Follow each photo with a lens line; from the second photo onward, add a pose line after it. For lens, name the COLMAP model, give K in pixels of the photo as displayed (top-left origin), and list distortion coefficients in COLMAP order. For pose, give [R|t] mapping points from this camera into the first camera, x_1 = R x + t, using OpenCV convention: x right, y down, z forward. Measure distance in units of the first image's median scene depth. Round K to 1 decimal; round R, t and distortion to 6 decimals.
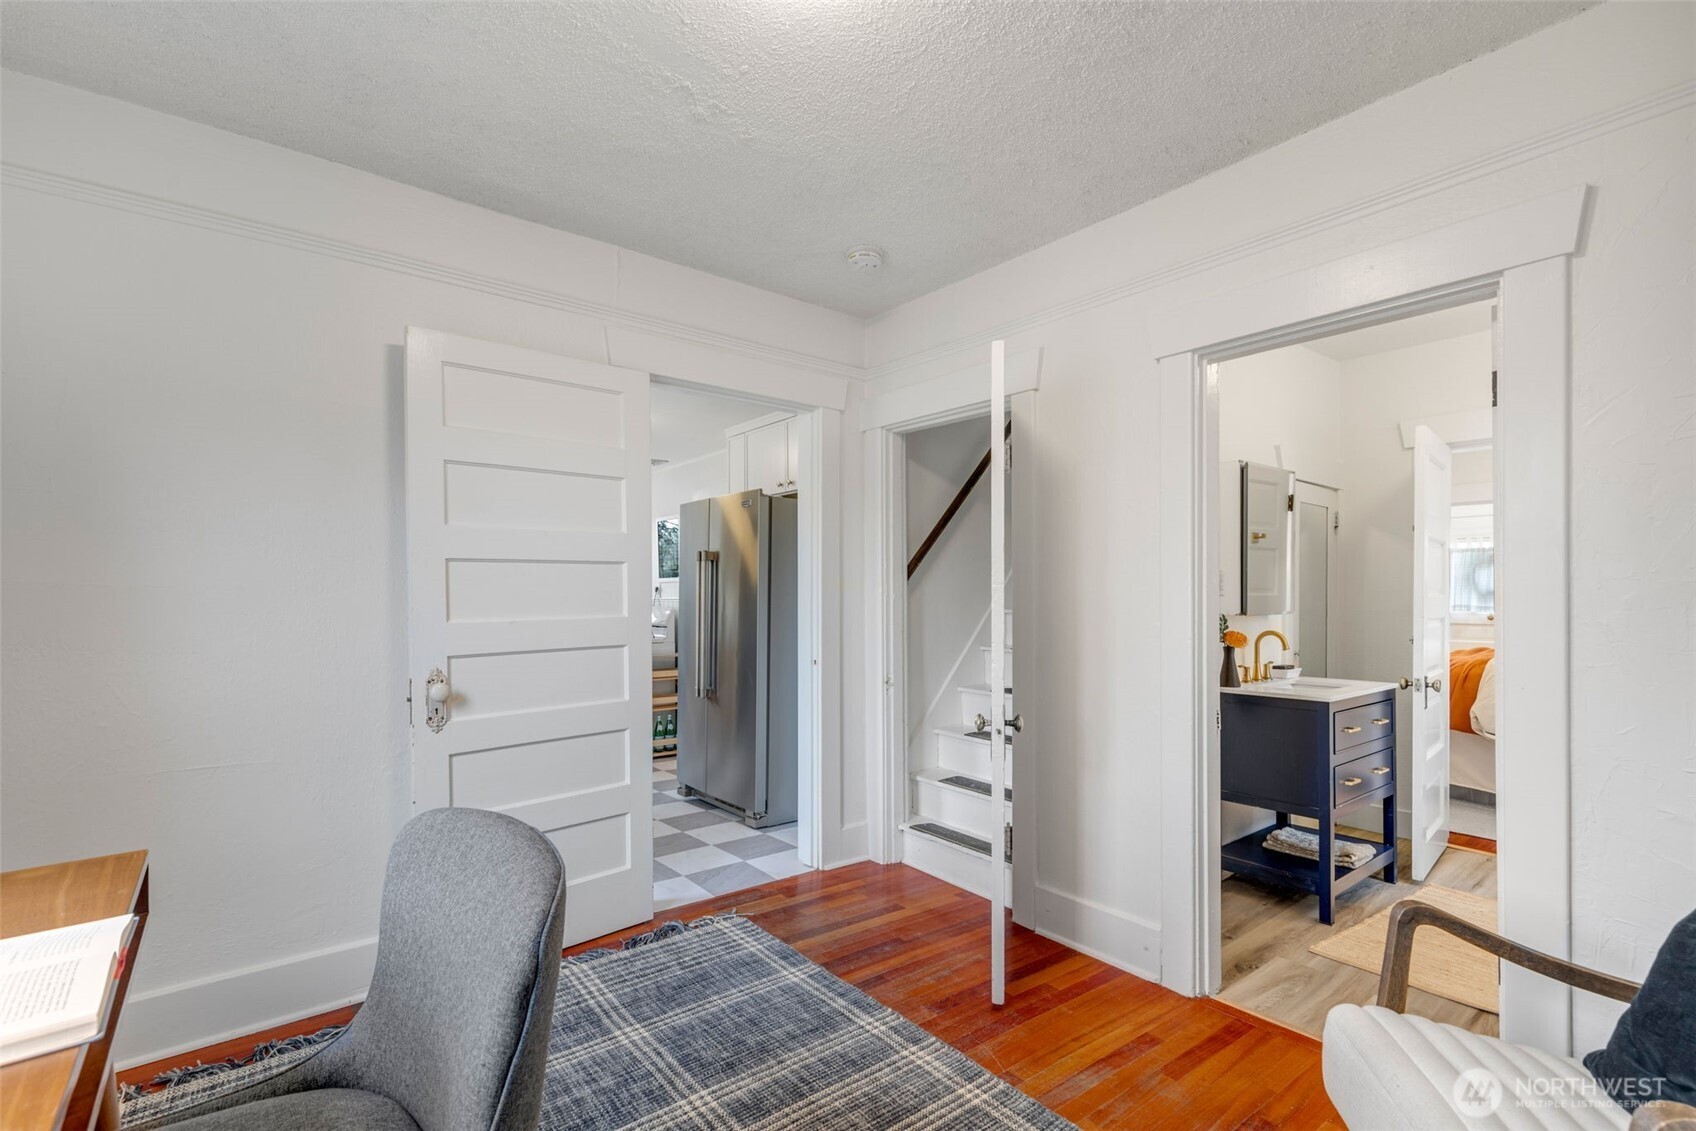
lens RADIAL K [[783.3, 0, 827.4], [0, 783.3, 594.4], [0, 0, 1]] dist [-0.001920, -0.000290]
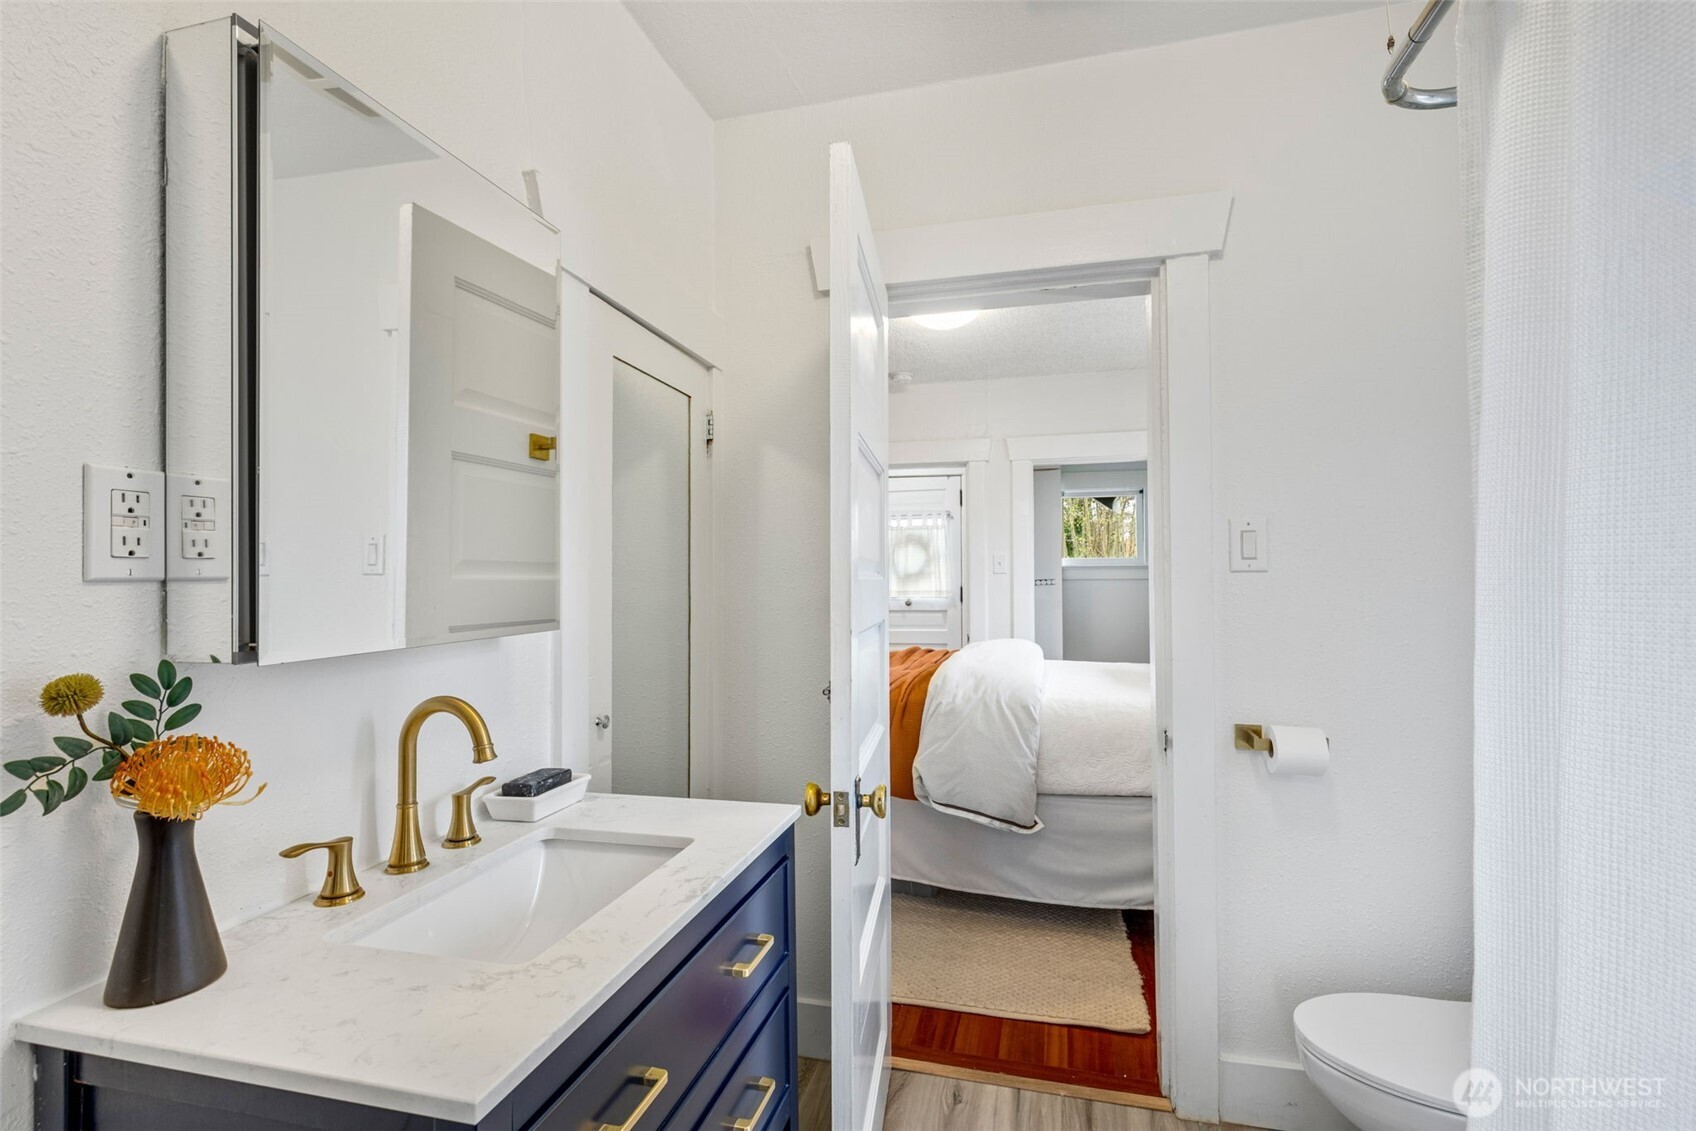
lens RADIAL K [[783.3, 0, 851.8], [0, 783.3, 572.3], [0, 0, 1]] dist [-0.001920, -0.000290]
pose [[0.792479, -0.003023, 0.609892, 0.492393], [0.009192, 0.999933, -0.006987, 0.001854], [-0.609830, 0.011143, 0.792454, 0.648019]]
